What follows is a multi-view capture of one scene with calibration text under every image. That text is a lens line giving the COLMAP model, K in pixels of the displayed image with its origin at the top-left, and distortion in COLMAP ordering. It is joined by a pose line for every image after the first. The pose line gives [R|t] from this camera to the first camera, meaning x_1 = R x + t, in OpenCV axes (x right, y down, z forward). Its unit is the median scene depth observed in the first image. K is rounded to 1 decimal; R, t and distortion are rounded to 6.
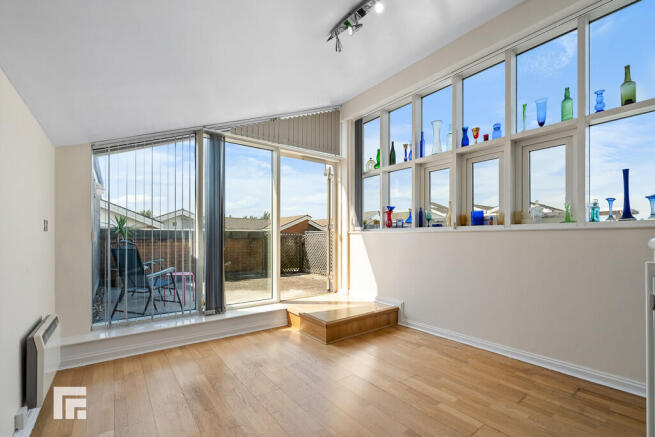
lens RADIAL K [[287.1, 0, 326.6], [0, 287.1, 237.6], [0, 0, 1]] dist [-0.000779, 0.000123]
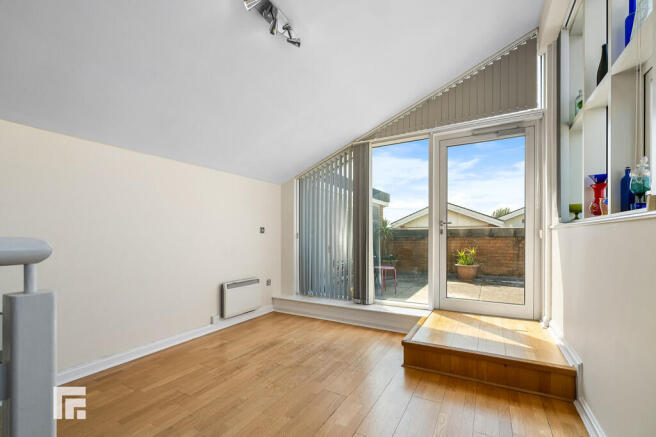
lens RADIAL K [[287.6, 0, 327.1], [0, 287.6, 237.7], [0, 0, 1]] dist [-0.000779, 0.000123]
pose [[0.398991, 0.002592, -0.916951, 0.667595], [0.004613, 0.999978, 0.004834, -0.001150], [0.916943, -0.006158, 0.398970, 0.474061]]
